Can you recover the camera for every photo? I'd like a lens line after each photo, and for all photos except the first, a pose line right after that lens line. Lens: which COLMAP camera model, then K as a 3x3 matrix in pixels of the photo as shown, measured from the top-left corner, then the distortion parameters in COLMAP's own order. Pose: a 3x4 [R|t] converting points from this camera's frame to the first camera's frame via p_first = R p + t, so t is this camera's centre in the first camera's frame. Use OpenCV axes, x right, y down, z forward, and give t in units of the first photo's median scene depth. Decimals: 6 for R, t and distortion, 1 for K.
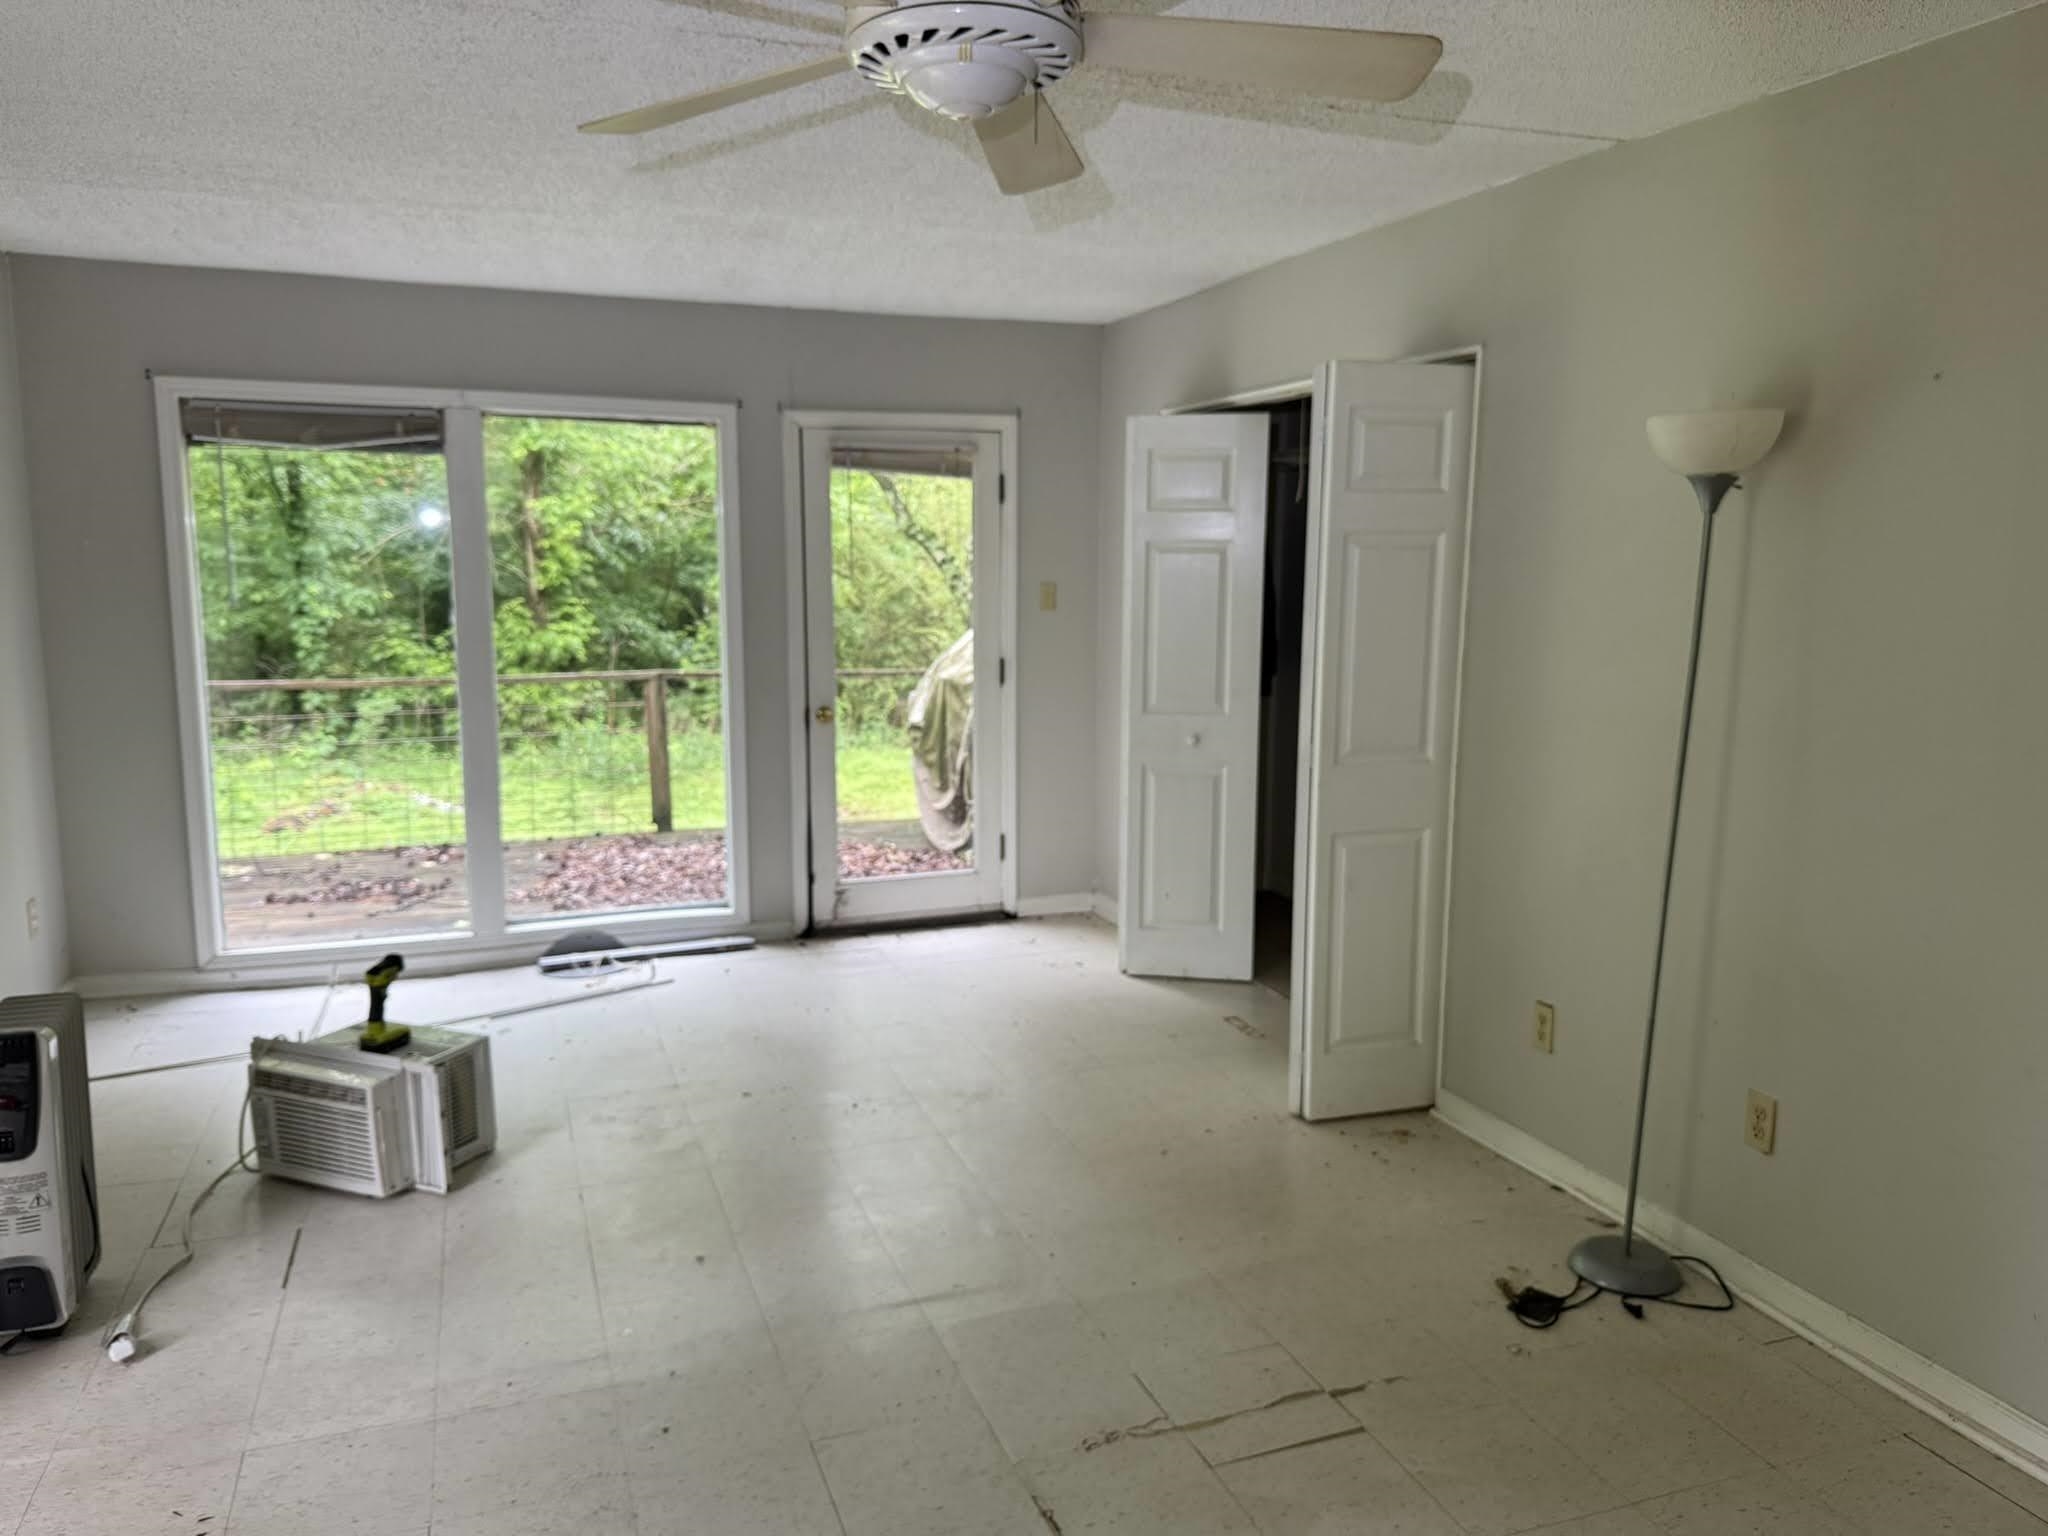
lens RADIAL K [[1434.5, 0, 1024.0], [0, 1434.5, 768.0], [0, 0, 1]] dist [0.002003, 0.000771]
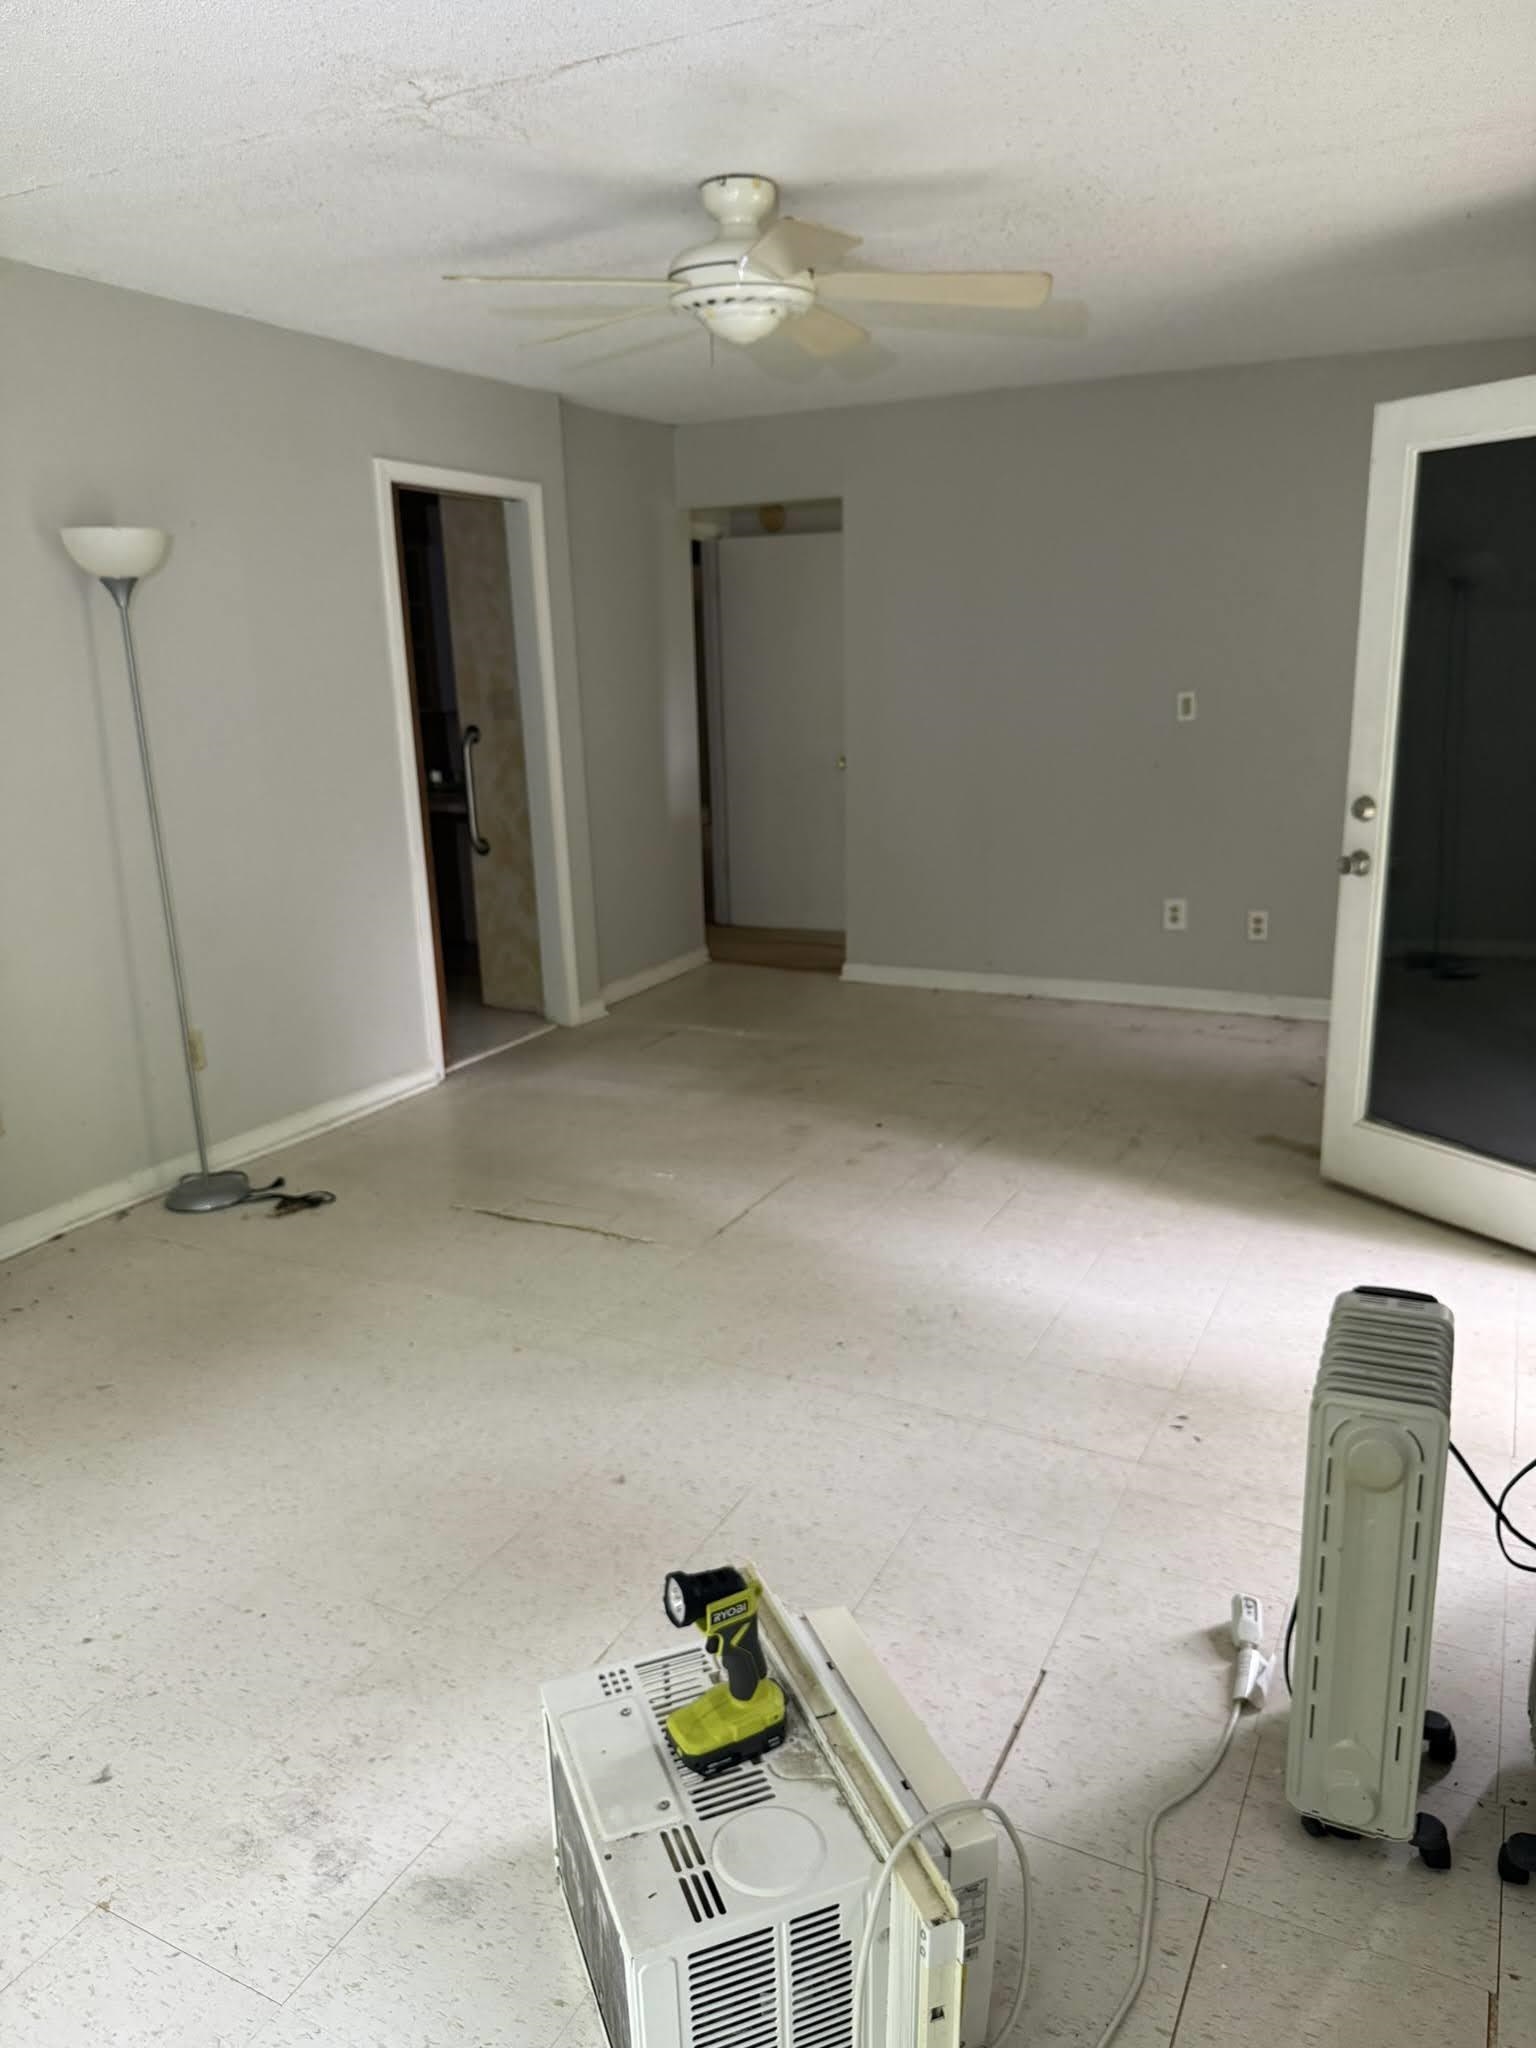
lens RADIAL K [[1434.5, 0, 768.0], [0, 1434.5, 1024.0], [0, 0, 1]] dist [0.002003, 0.000771]
pose [[-0.669497, -0.168692, 0.723406, -0.749820], [0.141707, 0.926981, 0.347311, -0.157569], [-0.729172, 0.335036, -0.596706, 1.211635]]
